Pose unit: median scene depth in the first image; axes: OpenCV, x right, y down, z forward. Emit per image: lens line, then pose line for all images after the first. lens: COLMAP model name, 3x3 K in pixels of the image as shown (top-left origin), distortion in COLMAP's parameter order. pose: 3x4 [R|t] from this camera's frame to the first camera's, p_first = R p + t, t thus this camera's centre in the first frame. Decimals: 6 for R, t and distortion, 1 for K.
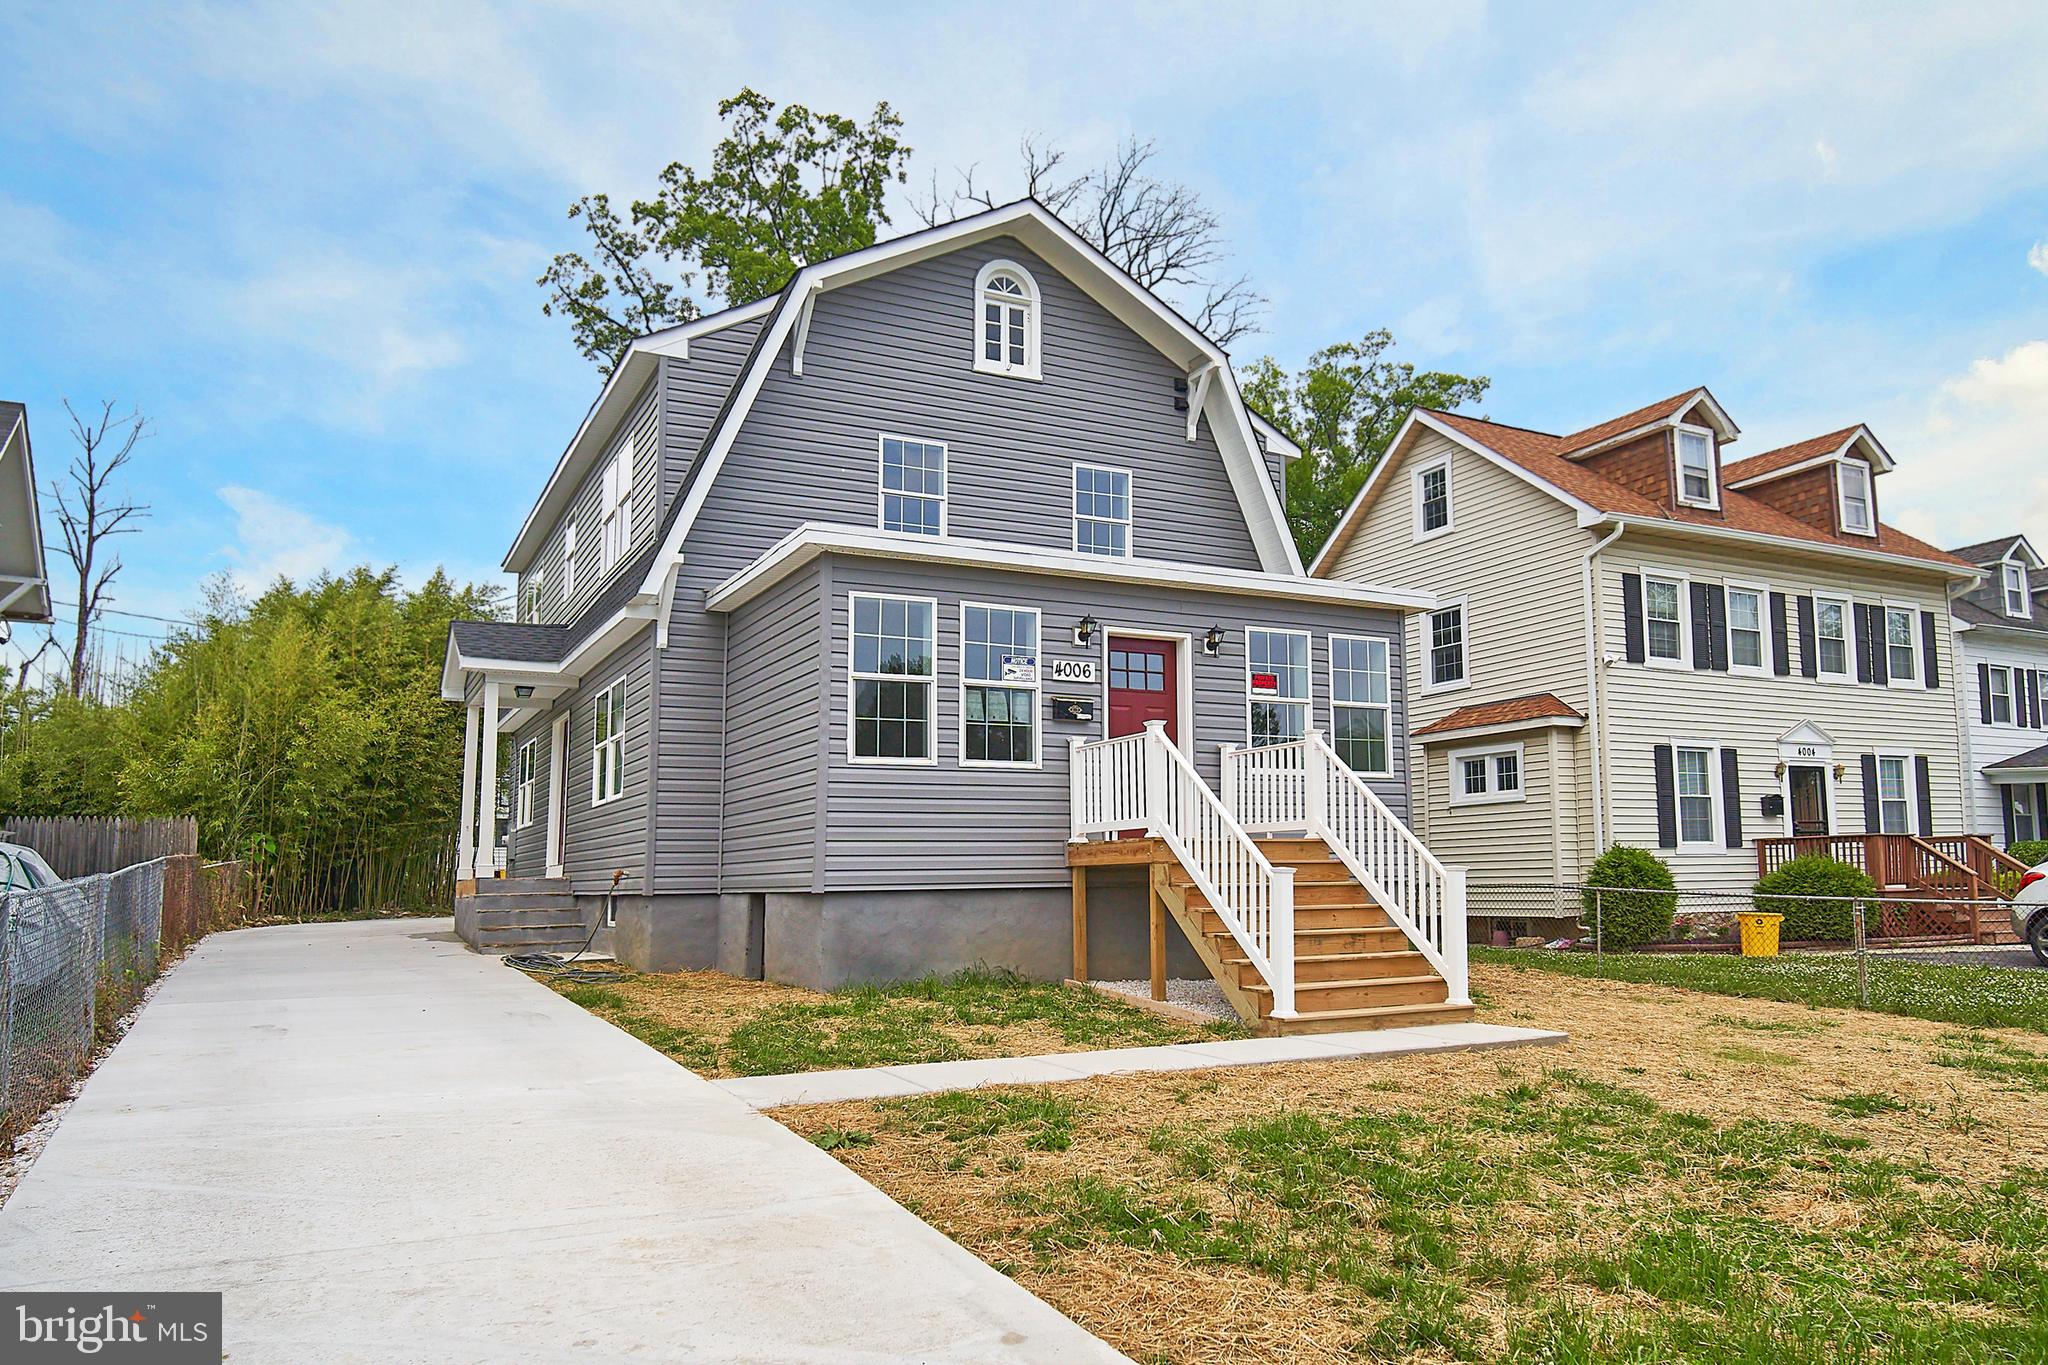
lens RADIAL K [[1318.2, 0, 1071.8], [0, 1318.2, 758.1], [0, 0, 1]] dist [-0.003021, 0.000478]
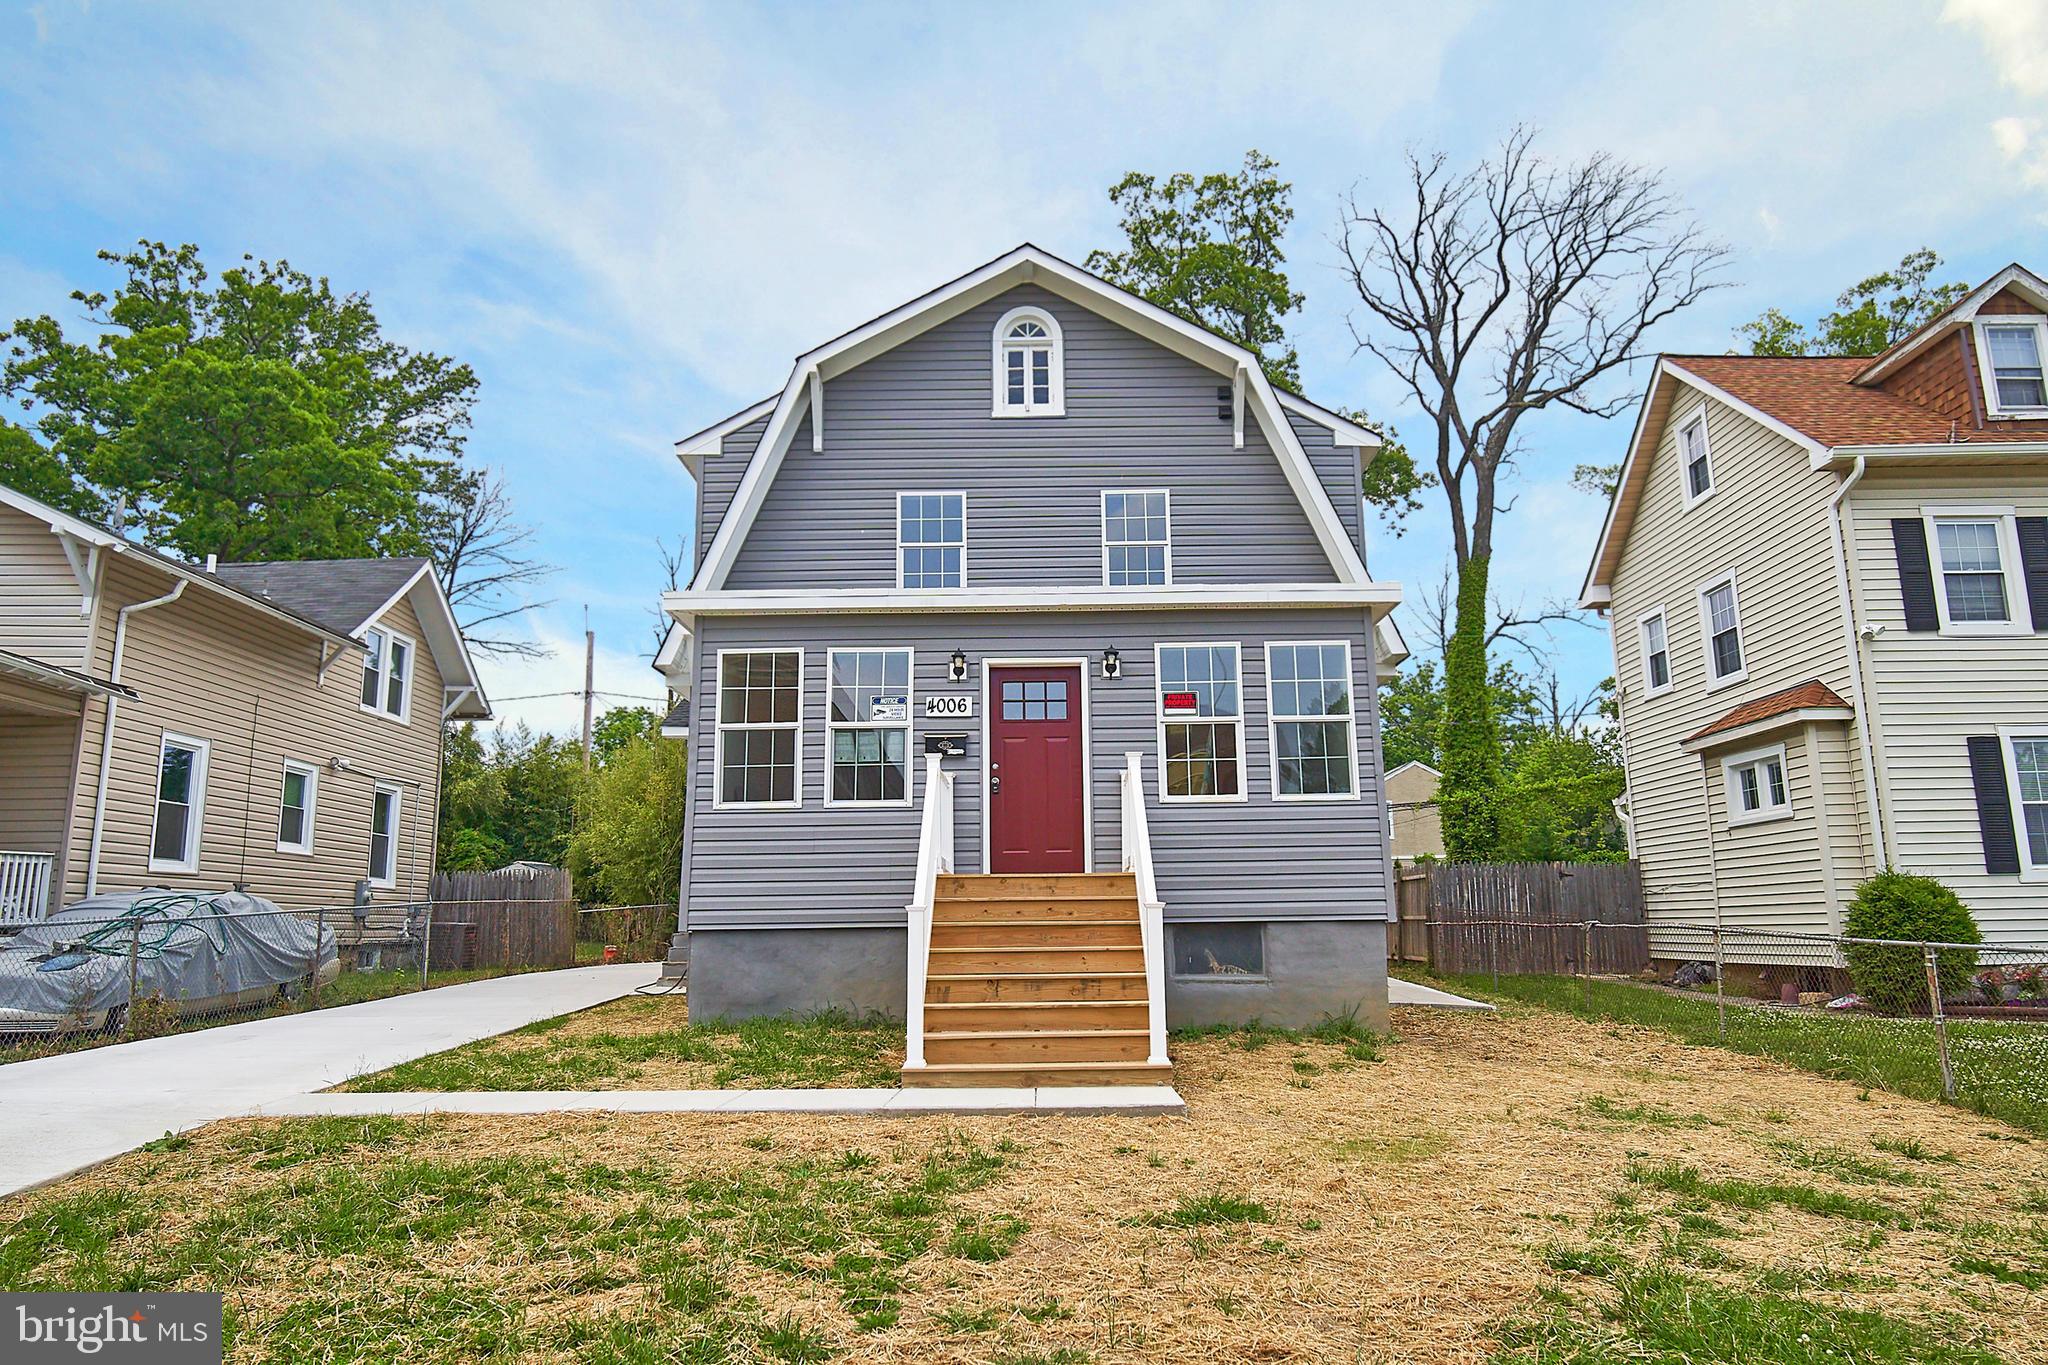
lens RADIAL K [[1329.6, 0, 1043.8], [0, 1329.6, 675.0], [0, 0, 1]] dist [-0.008861, 0.002930]
pose [[0.892352, -0.082959, -0.443650, 0.397541], [0.042433, 0.994029, -0.100527, 0.011093], [0.449341, 0.070880, 0.890544, 0.107223]]
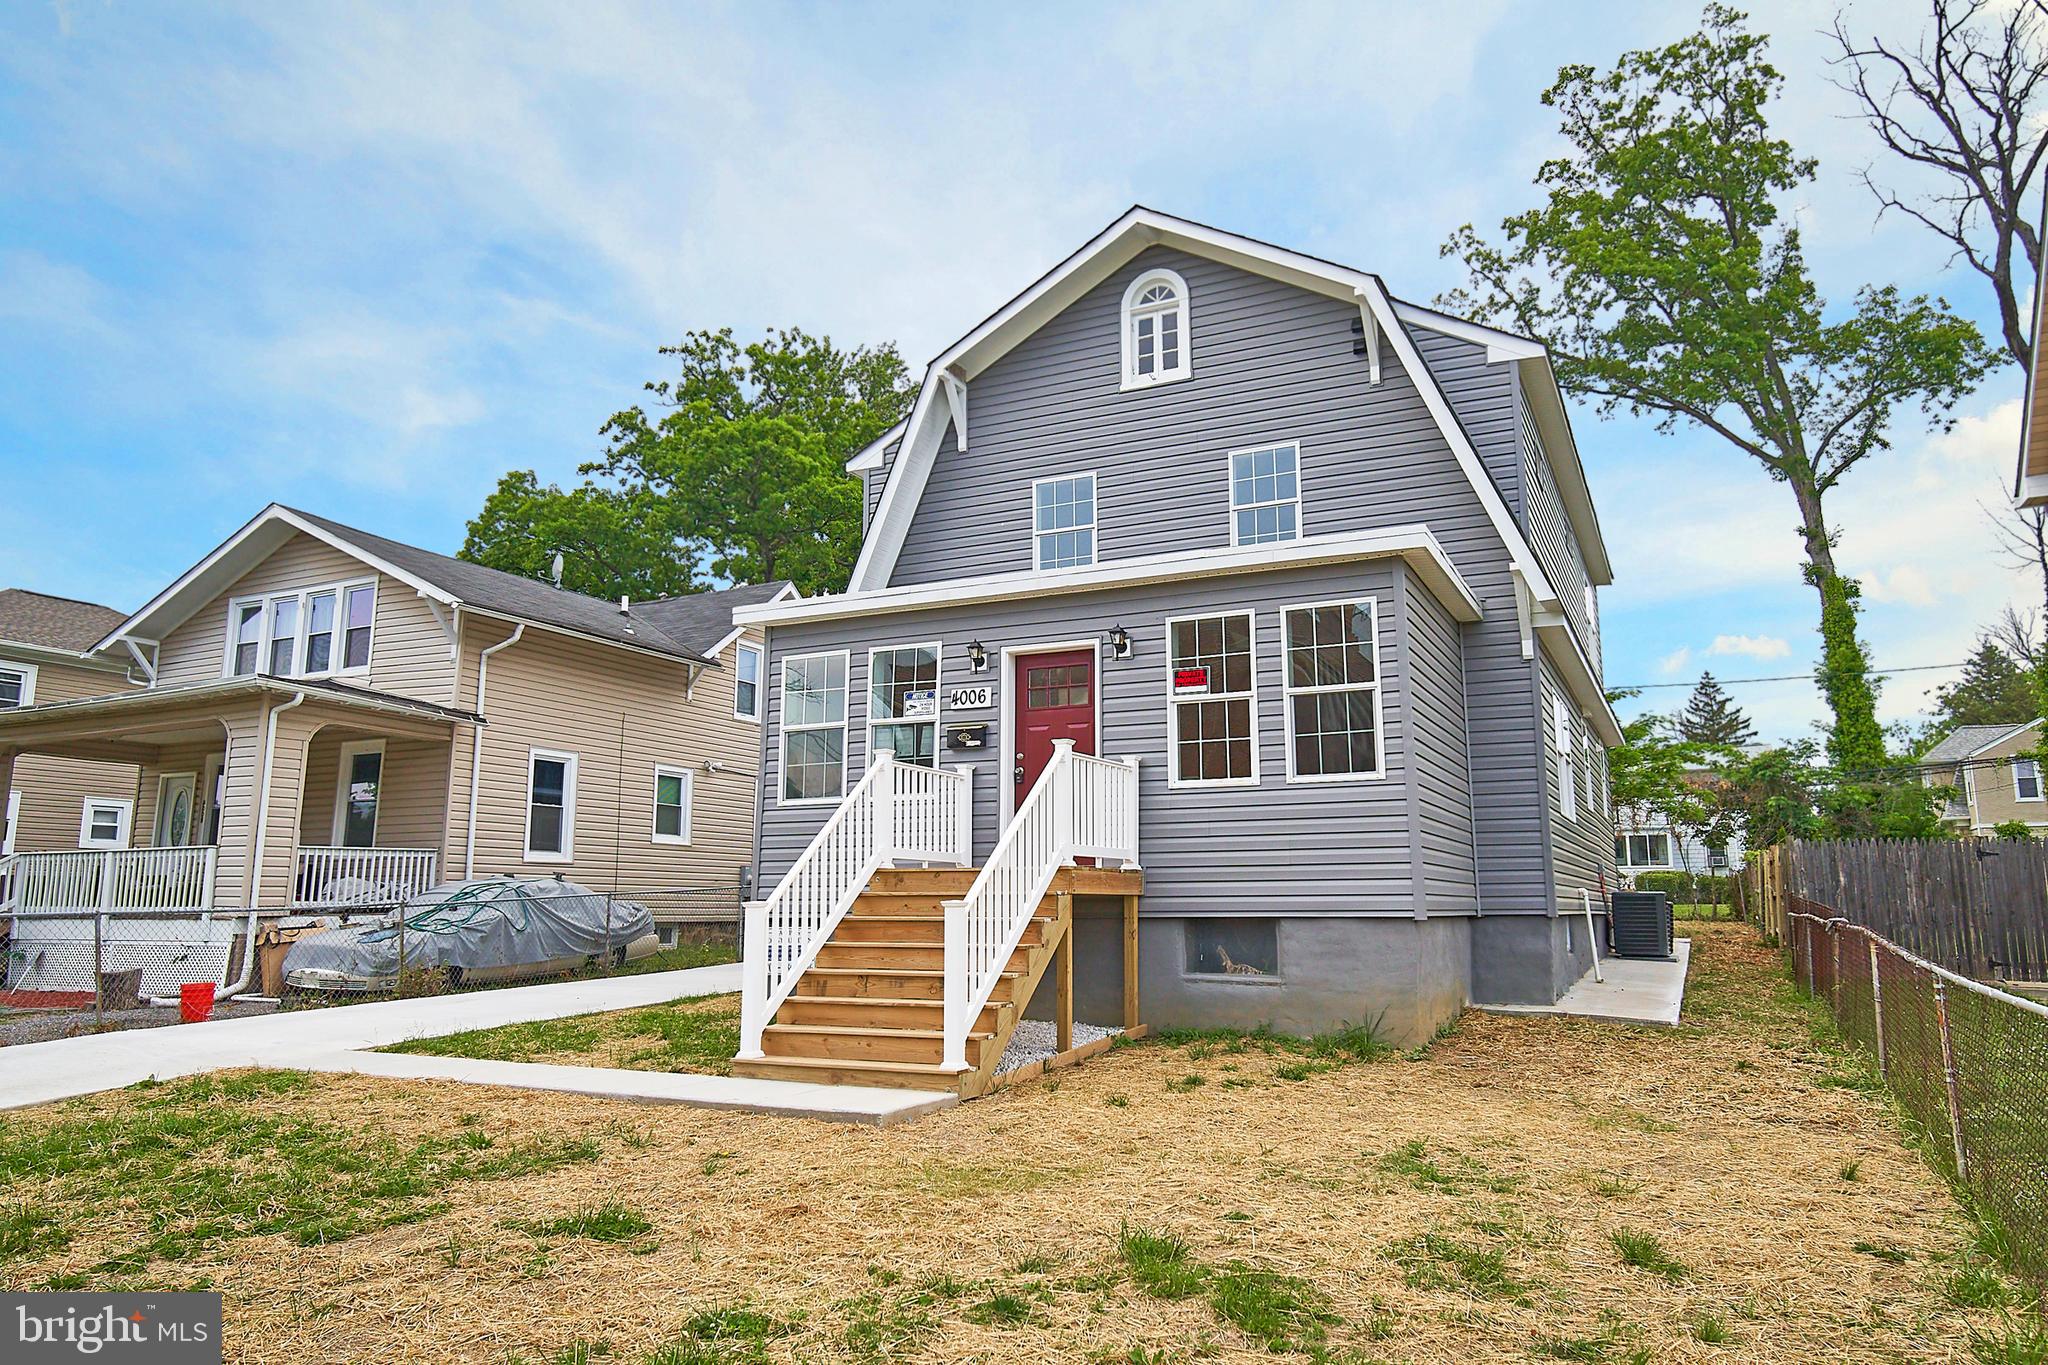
lens RADIAL K [[1329.6, 0, 1043.8], [0, 1329.6, 675.0], [0, 0, 1]] dist [-0.008861, 0.002930]
pose [[0.614849, -0.124514, -0.778753, 0.634717], [0.067229, 0.992139, -0.105553, 0.020404], [0.785774, 0.012544, 0.618386, 0.328925]]
